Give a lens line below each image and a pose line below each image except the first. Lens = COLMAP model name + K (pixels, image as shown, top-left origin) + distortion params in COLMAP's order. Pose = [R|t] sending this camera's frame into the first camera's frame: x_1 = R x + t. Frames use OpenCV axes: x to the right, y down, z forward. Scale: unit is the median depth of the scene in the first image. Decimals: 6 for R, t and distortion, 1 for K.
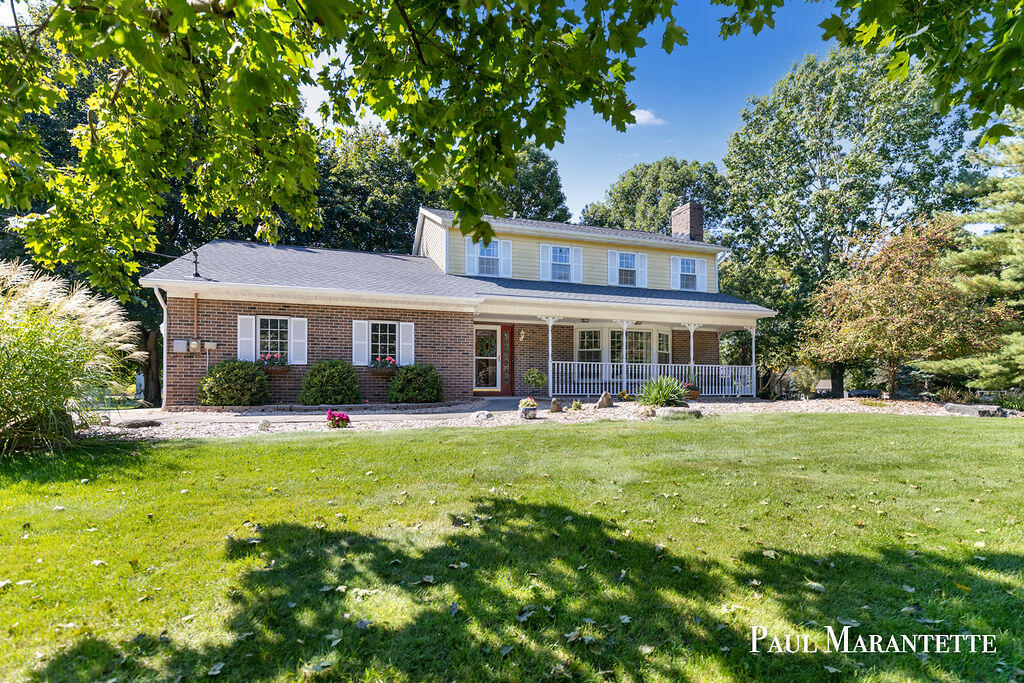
lens RADIAL K [[511.2, 0, 513.2], [0, 511.2, 389.0], [0, 0, 1]] dist [0.000244, 0.000088]
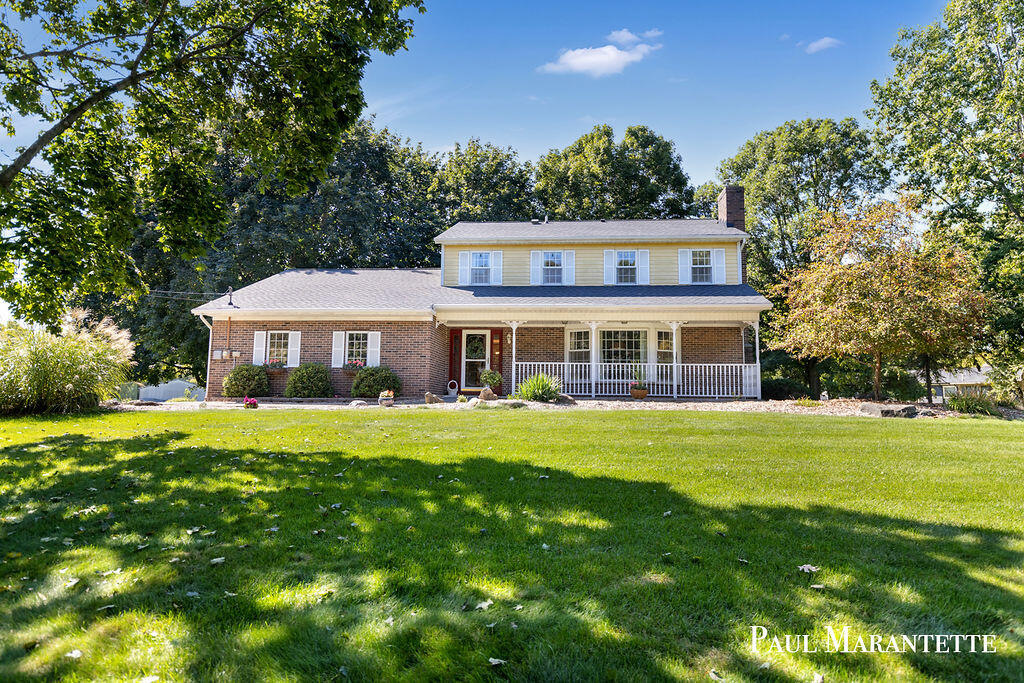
lens RADIAL K [[622.0, 0, 512.0], [0, 622.0, 341.5], [0, 0, 1]] dist [0.000746, 0.000109]
pose [[0.920028, -0.028226, -0.390835, 0.556892], [-0.009455, 0.995513, -0.094153, 0.023687], [0.391739, 0.090319, 0.915633, -0.181018]]
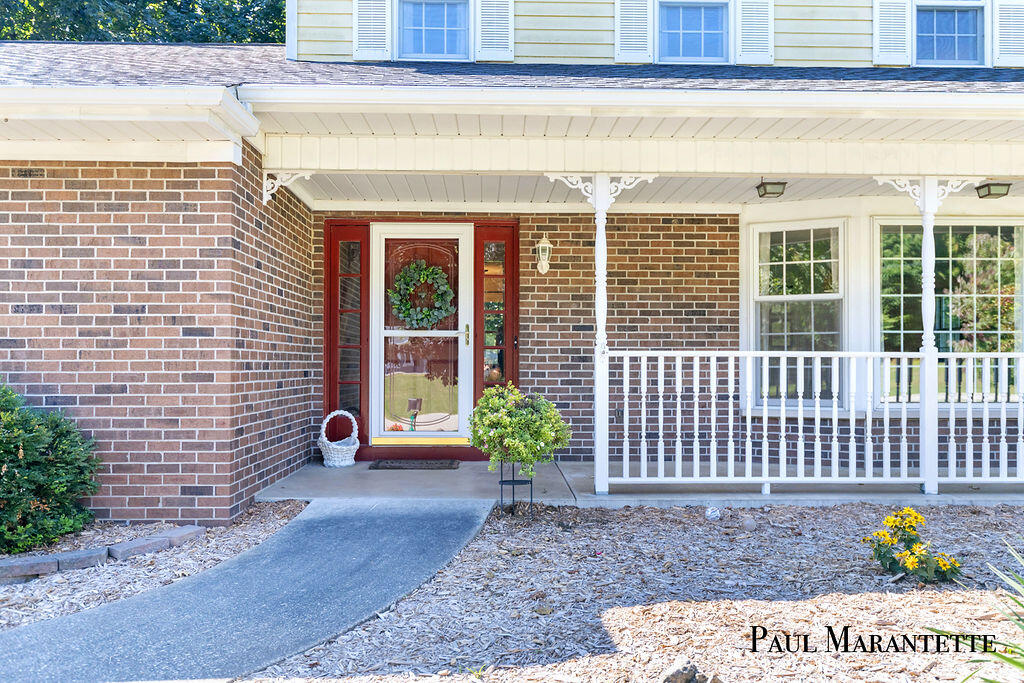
lens RADIAL K [[842.1, 0, 513.7], [0, 842.1, 361.1], [0, 0, 1]] dist [0.000549, -0.000035]
pose [[0.960323, -0.002324, -0.278881, 0.142542], [0.003035, 0.999993, 0.002115, -0.048420], [0.278875, -0.002877, 0.960323, 0.570775]]
